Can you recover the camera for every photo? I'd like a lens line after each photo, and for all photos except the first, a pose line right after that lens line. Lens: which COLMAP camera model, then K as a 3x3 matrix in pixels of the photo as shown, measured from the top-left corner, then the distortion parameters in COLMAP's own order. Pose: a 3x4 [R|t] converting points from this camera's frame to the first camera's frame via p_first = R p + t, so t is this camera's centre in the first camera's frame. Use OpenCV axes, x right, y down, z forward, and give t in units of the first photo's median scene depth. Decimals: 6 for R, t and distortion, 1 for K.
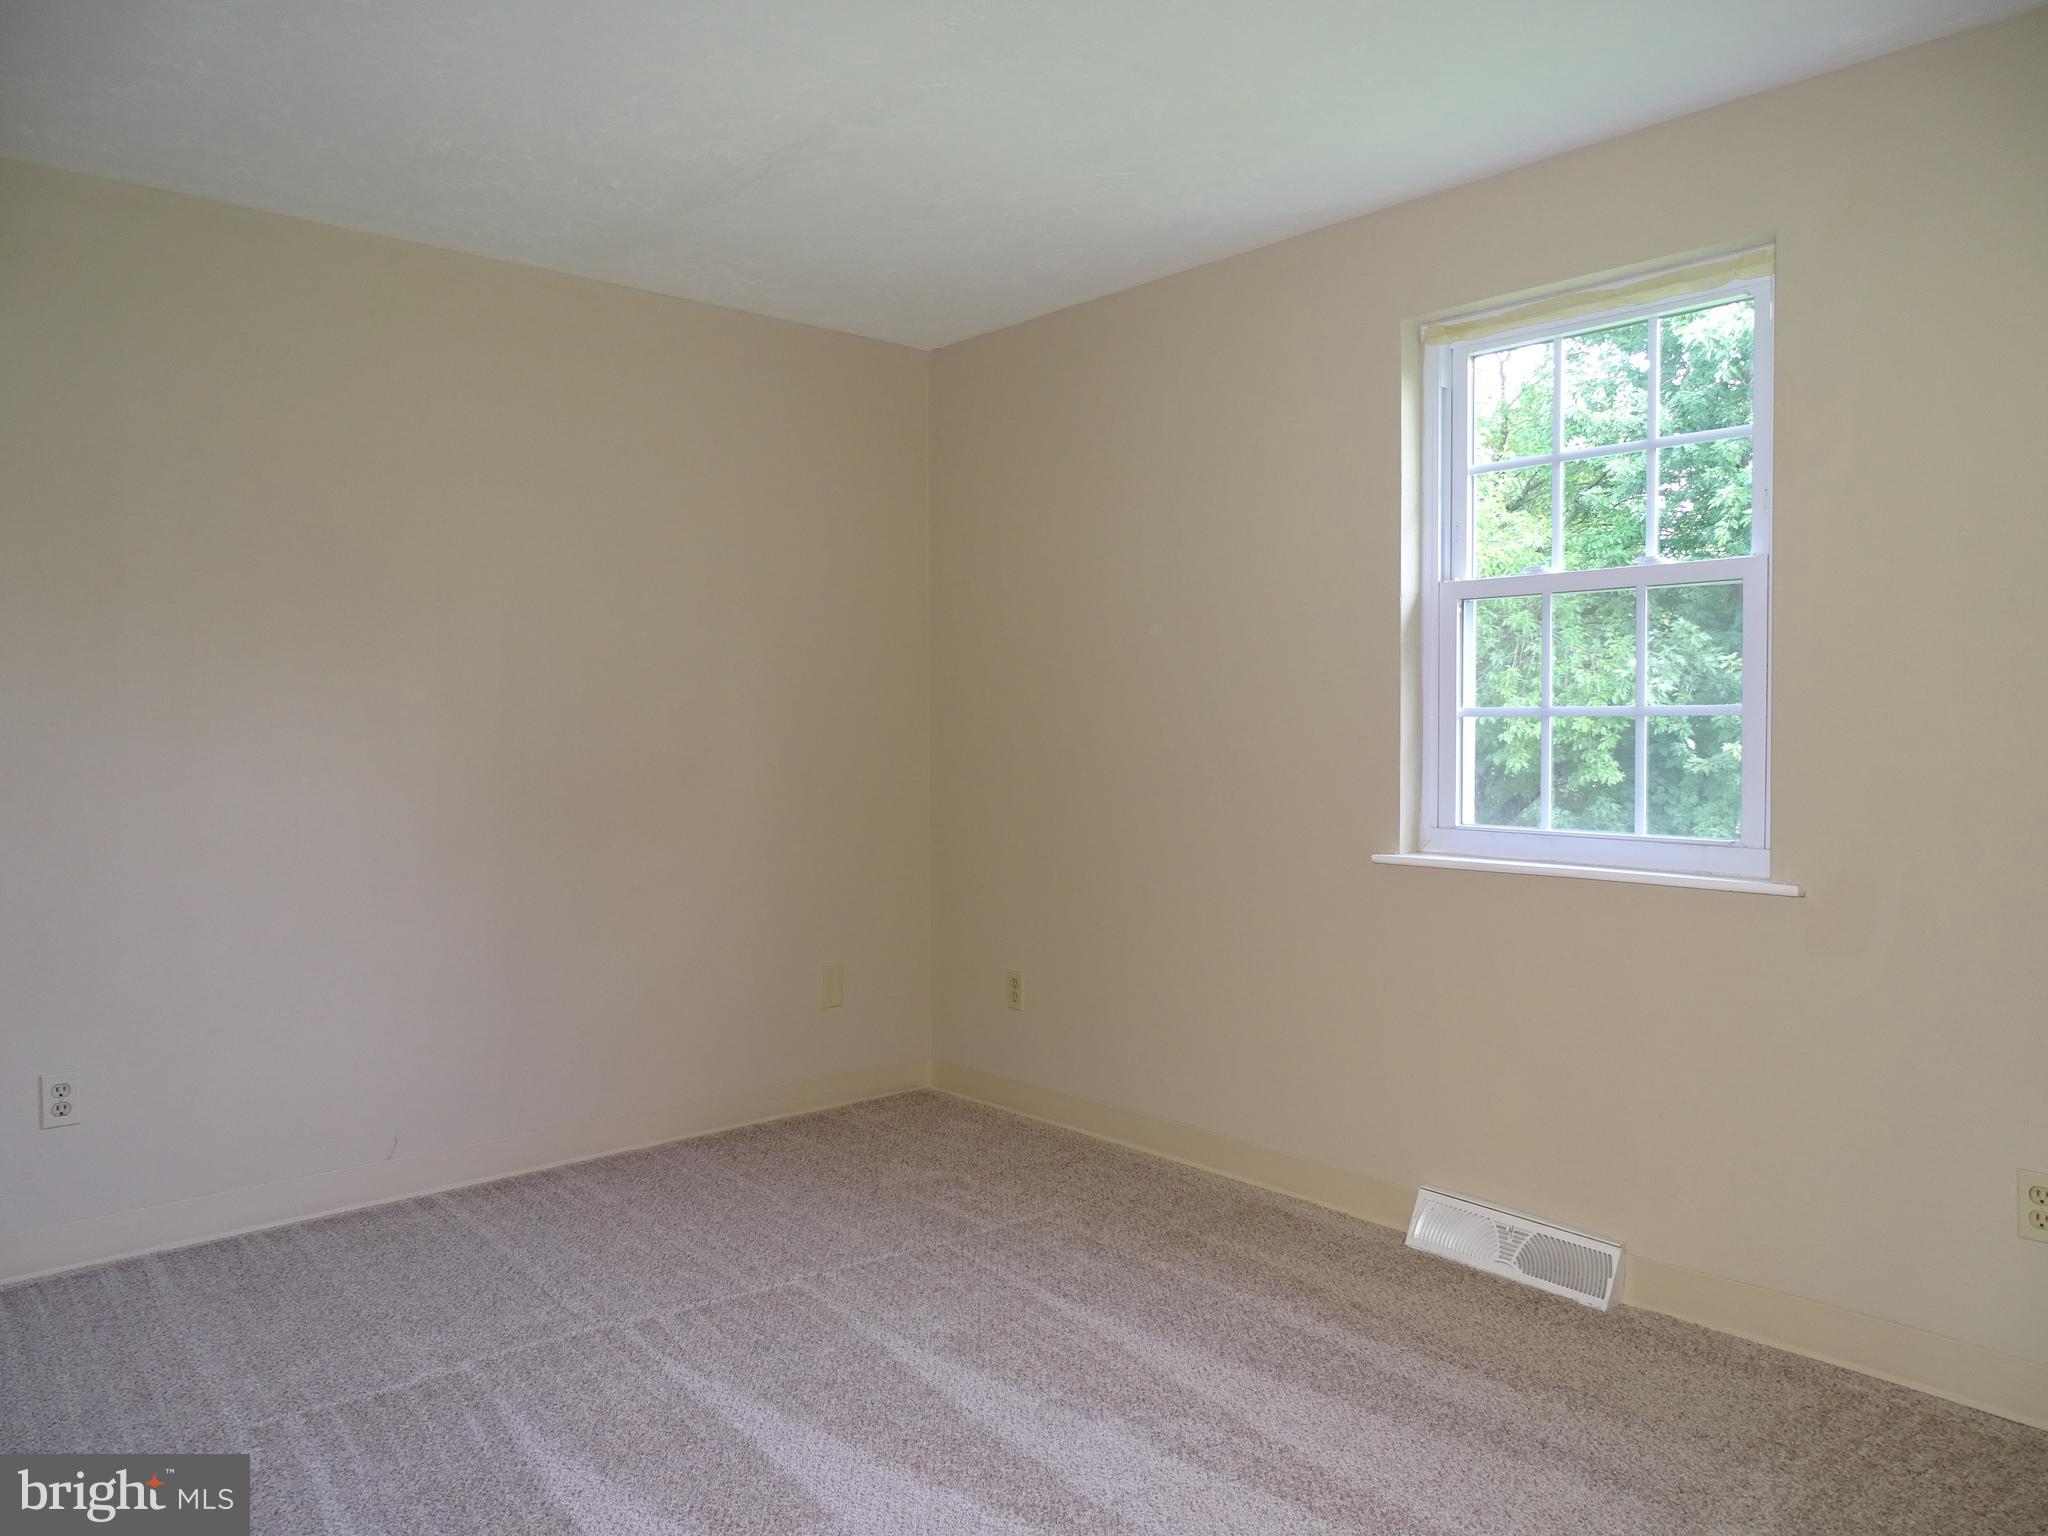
lens RADIAL K [[1441.9, 0, 1029.1], [0, 1441.9, 770.9], [0, 0, 1]] dist [-0.000402, -0.001569]
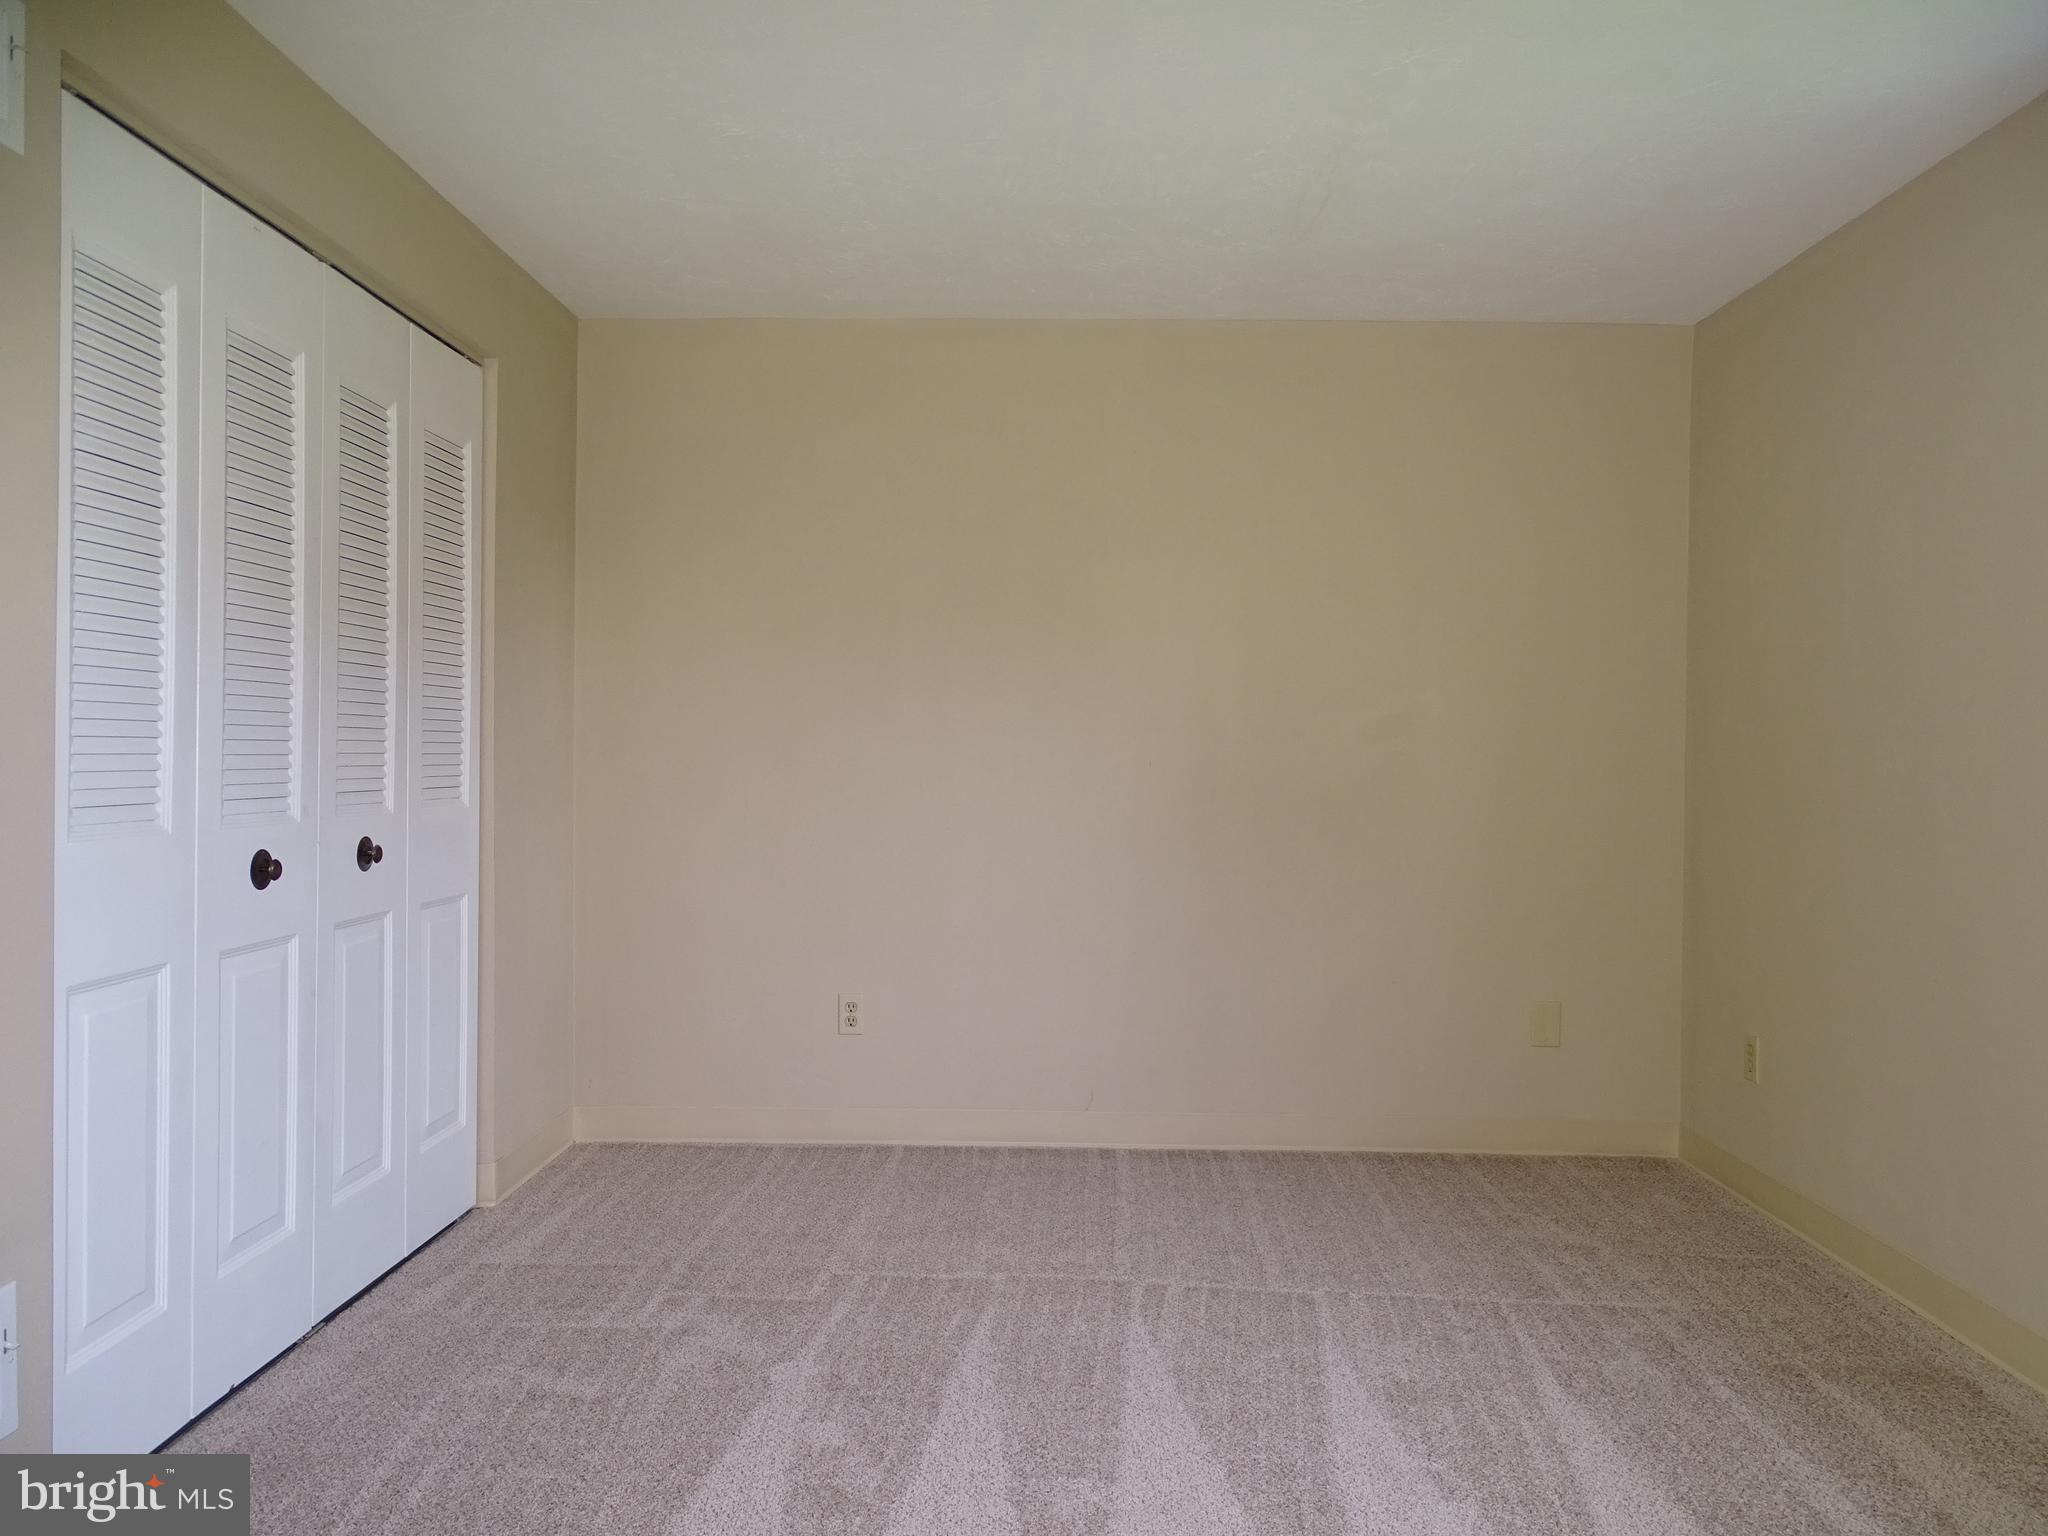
lens RADIAL K [[1441.9, 0, 1023.9], [0, 1441.9, 772.4], [0, 0, 1]] dist [-0.000402, -0.001569]
pose [[0.743169, 0.021206, -0.668768, 0.320766], [-0.037466, 0.999248, -0.009948, 0.011650], [0.668054, 0.032449, 0.743405, 0.104356]]
